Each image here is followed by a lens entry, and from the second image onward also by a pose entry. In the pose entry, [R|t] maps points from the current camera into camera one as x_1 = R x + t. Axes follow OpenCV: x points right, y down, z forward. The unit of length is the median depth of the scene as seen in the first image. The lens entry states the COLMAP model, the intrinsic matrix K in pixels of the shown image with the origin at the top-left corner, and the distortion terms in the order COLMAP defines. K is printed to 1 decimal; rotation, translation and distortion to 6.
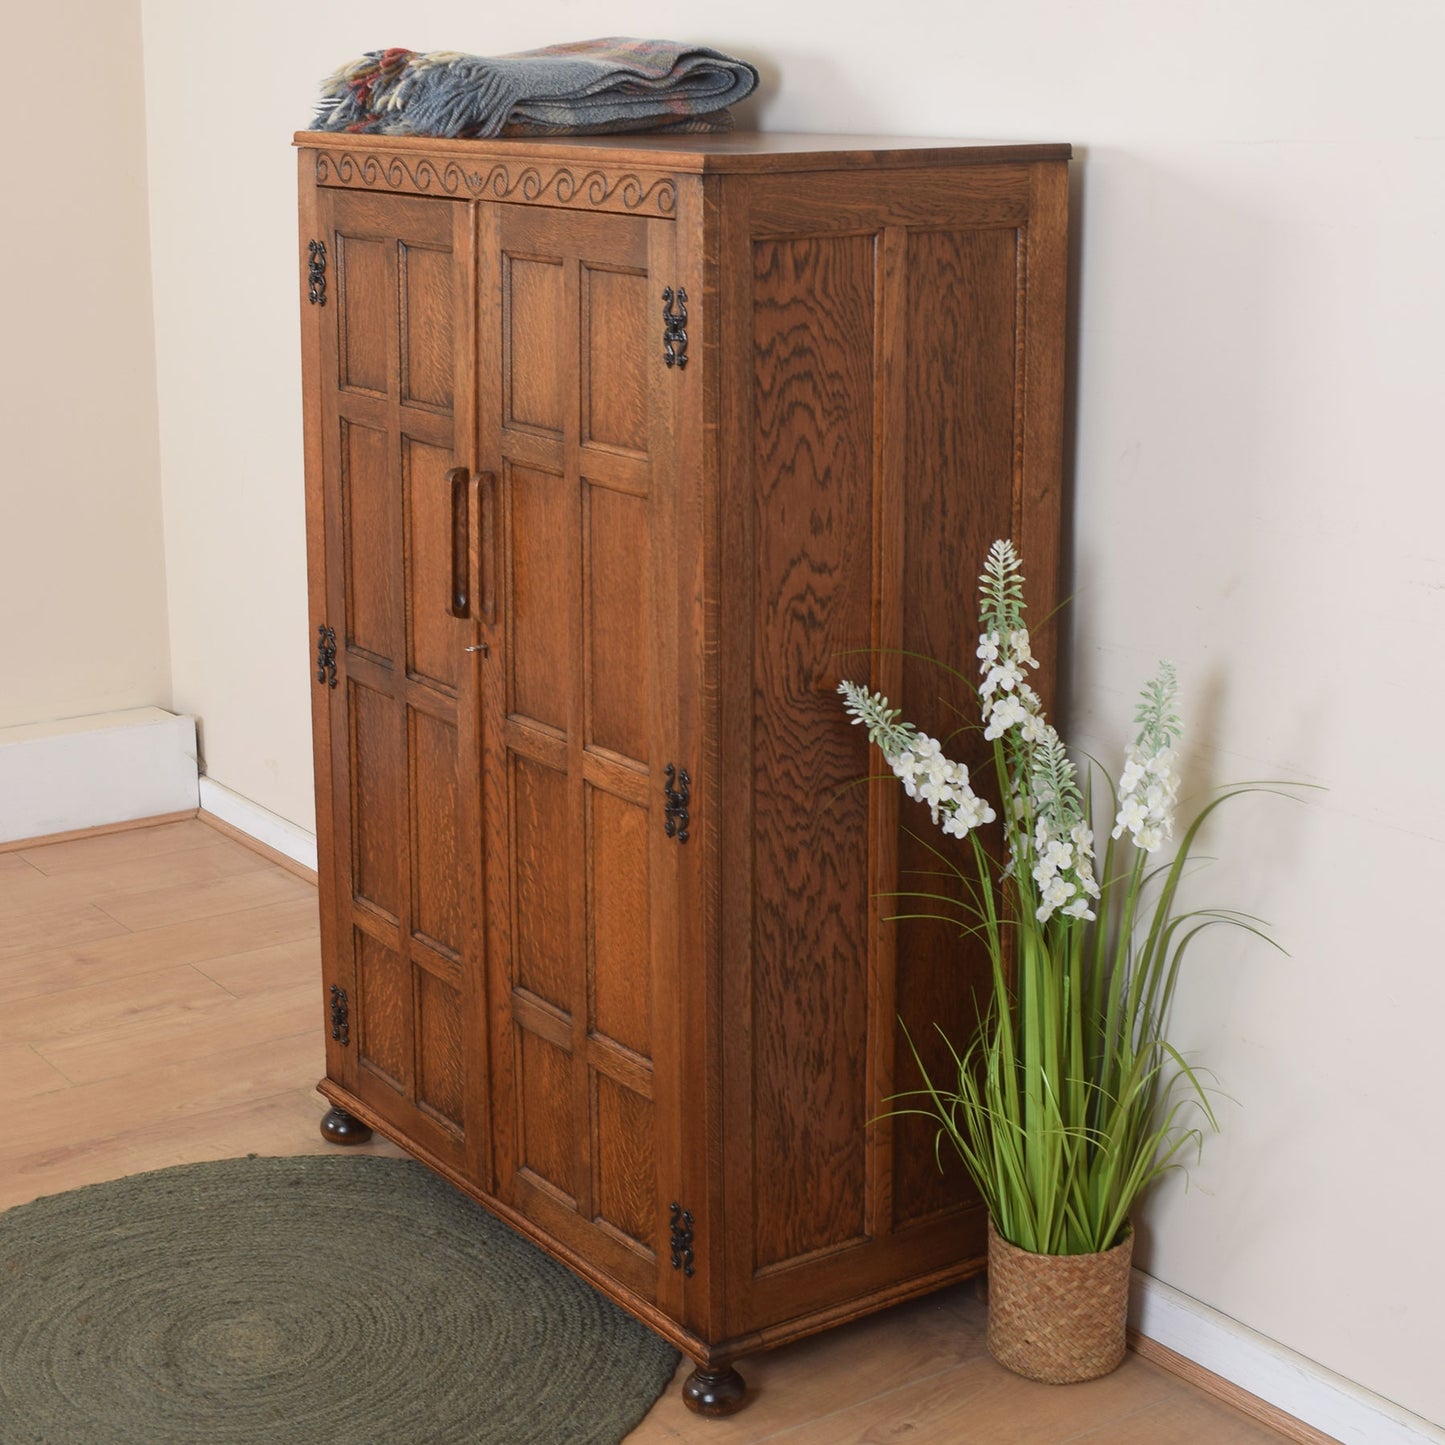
lens RADIAL K [[2587.0, 0, 723.3], [0, 2587.0, 686.9], [0, 0, 1]] dist [-0.062746, -0.216191]
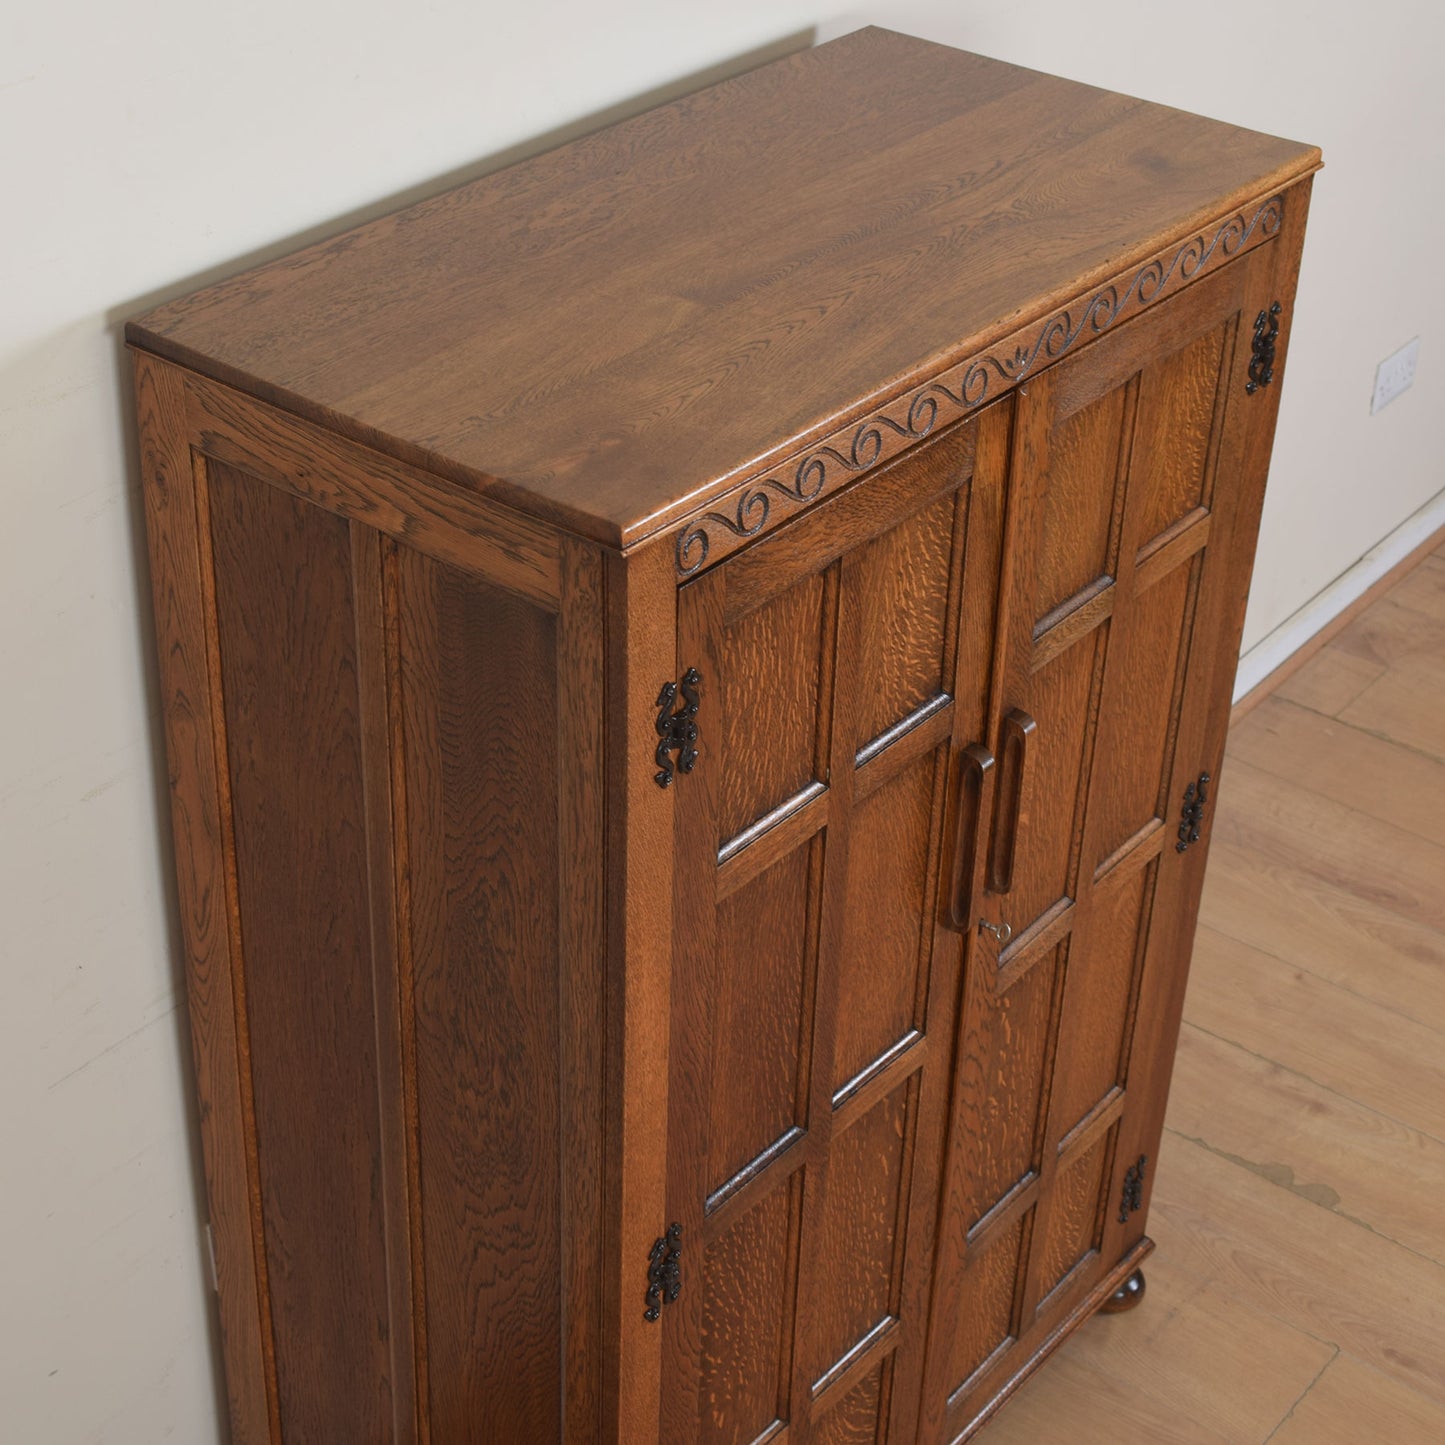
lens RADIAL K [[2587.5, 0, 649.4], [0, 2587.5, 604.4], [0, 0, 1]] dist [-0.050993, -0.230402]
pose [[-0.267924, -0.491494, 0.828644, -0.666543], [0.213162, 0.808532, 0.548486, -0.541099], [-0.939563, 0.323588, -0.111857, 1.205113]]
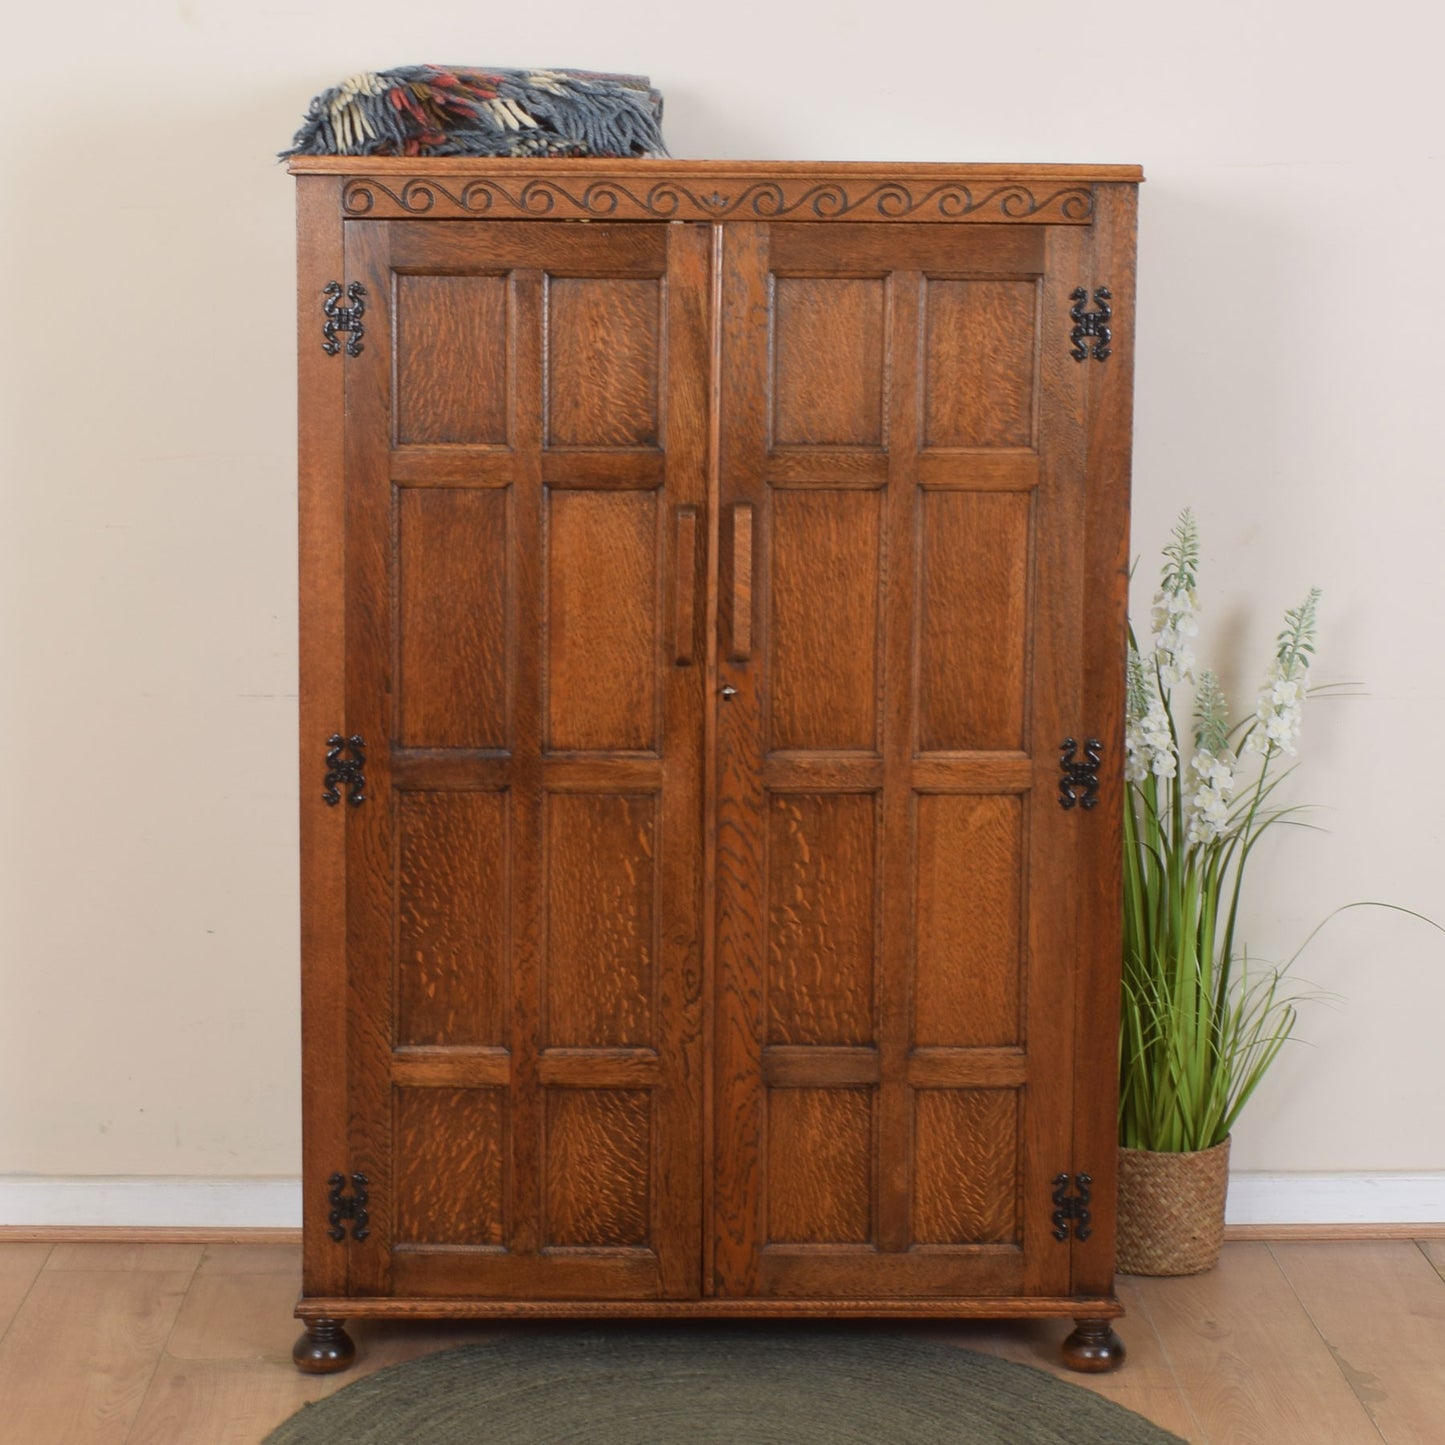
lens RADIAL K [[3244.1, 0, 722.5], [0, 3244.1, 722.5], [0, 0, 1]] dist [-0.065593, -0.062093]
pose [[0.544743, -0.111699, 0.831131, -1.145090], [0.193650, 0.981058, 0.004926, -0.010087], [-0.815938, 0.158265, 0.556055, 0.359563]]
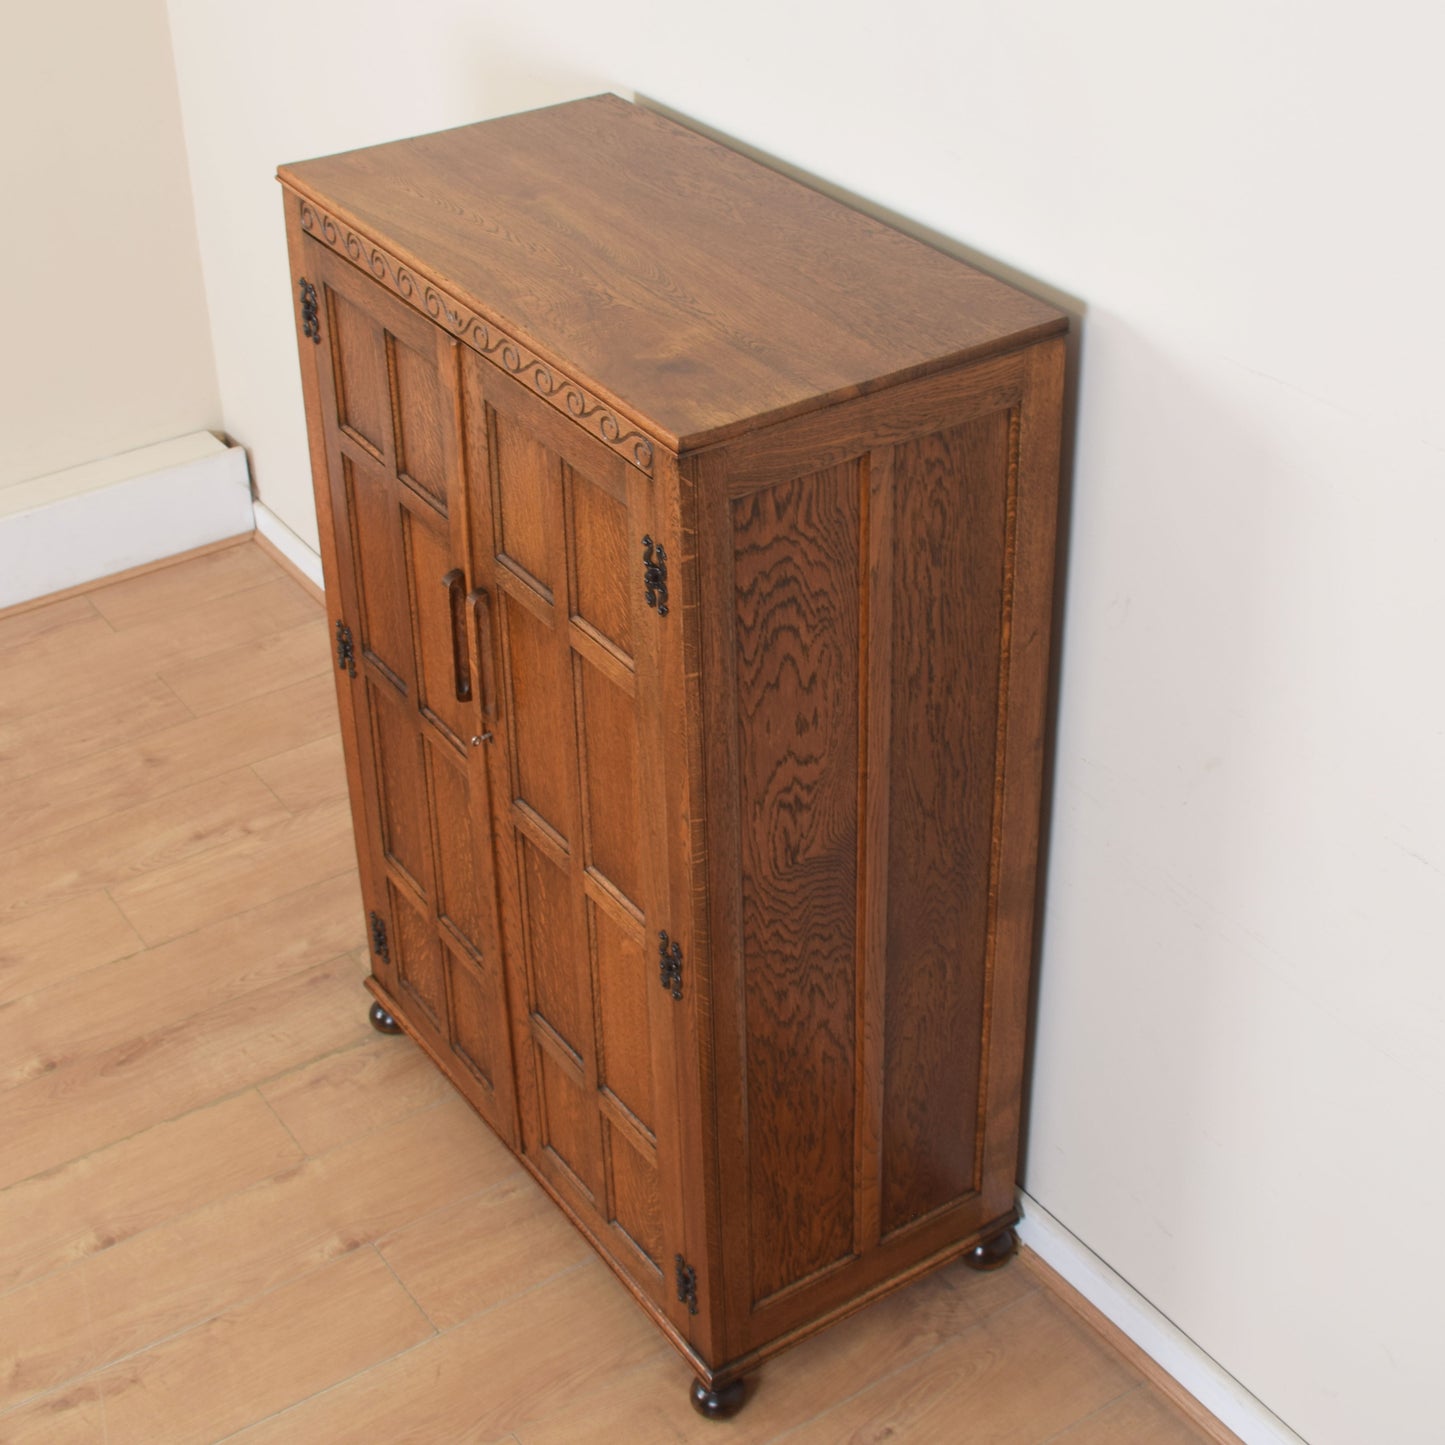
lens RADIAL K [[2363.2, 0, 681.6], [0, 2363.2, 631.3], [0, 0, 1]] dist [-0.069250, -0.167760]
pose [[0.998946, -0.006017, -0.045515, 0.029518], [0.019334, 0.954317, 0.298171, -0.353914], [0.041642, -0.298736, 0.953427, 0.119919]]
